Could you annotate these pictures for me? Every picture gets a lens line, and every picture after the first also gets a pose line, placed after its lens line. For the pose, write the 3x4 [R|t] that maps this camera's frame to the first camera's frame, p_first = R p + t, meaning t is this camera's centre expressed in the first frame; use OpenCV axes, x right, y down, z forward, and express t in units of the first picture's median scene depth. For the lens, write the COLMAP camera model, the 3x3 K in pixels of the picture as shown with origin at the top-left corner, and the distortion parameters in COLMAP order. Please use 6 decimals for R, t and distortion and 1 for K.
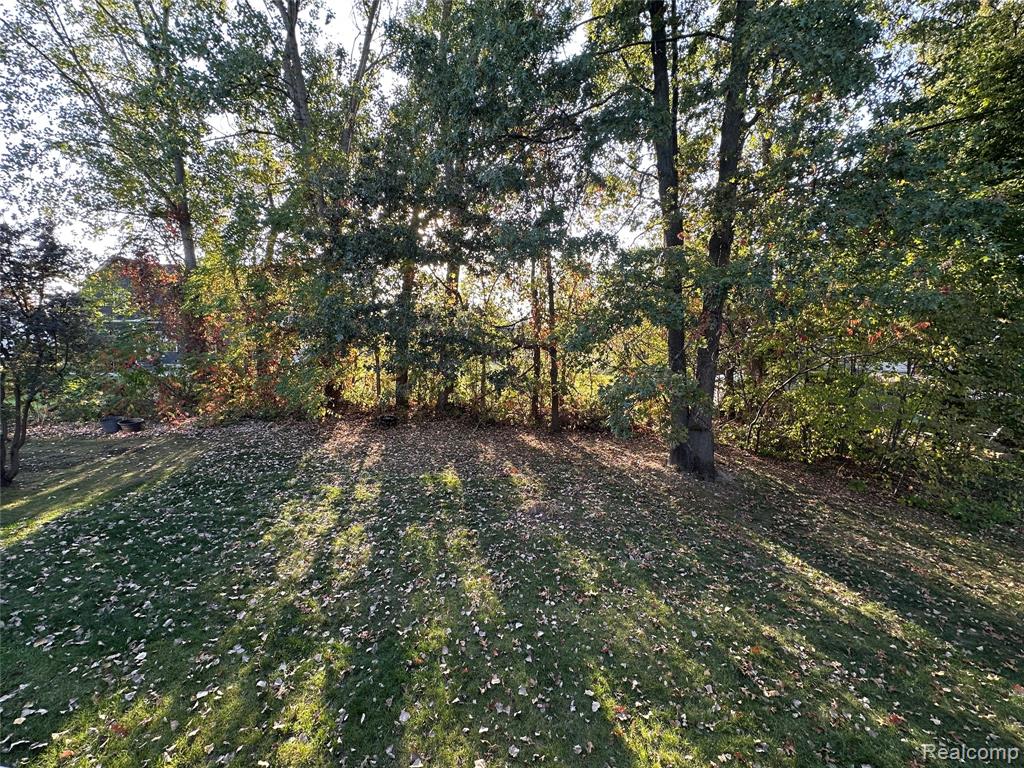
lens RADIAL K [[411.9, 0, 511.9], [0, 411.9, 385.3], [0, 0, 1]] dist [-0.001493, -0.000291]
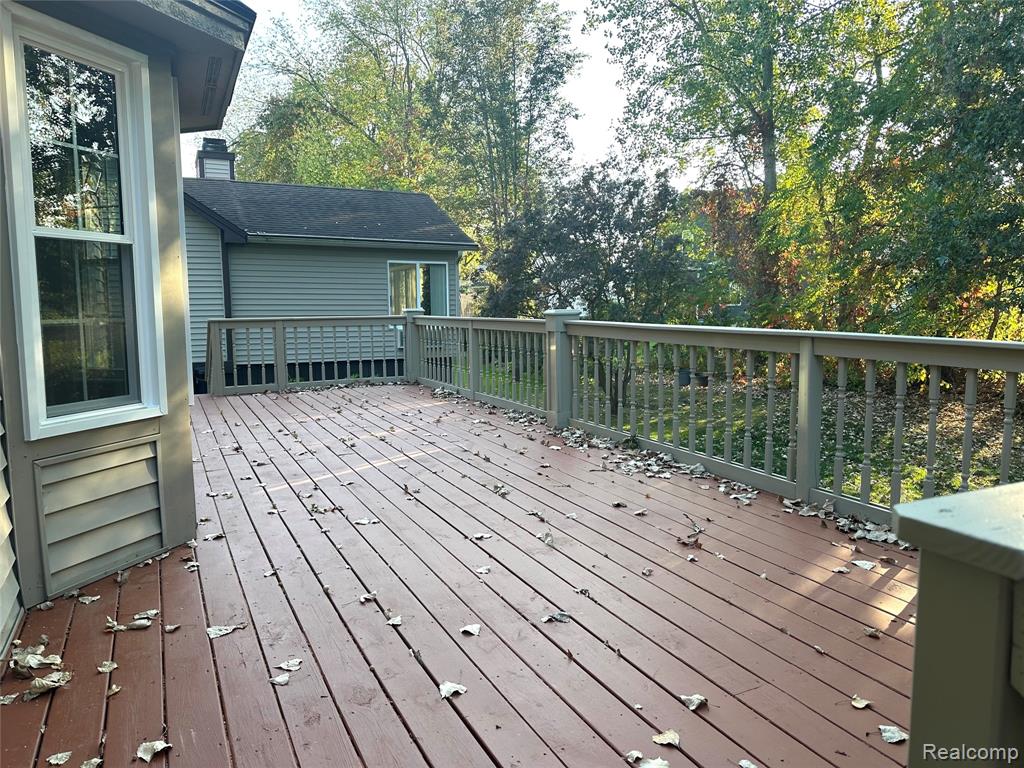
lens RADIAL K [[717.0, 0, 511.6], [0, 717.0, 382.7], [0, 0, 1]] dist [0.006781, 0.000231]
pose [[0.556777, 0.075851, -0.827191, 0.112239], [-0.058639, 0.996927, 0.051945, 0.038431], [0.828589, 0.019584, 0.559514, -0.177165]]
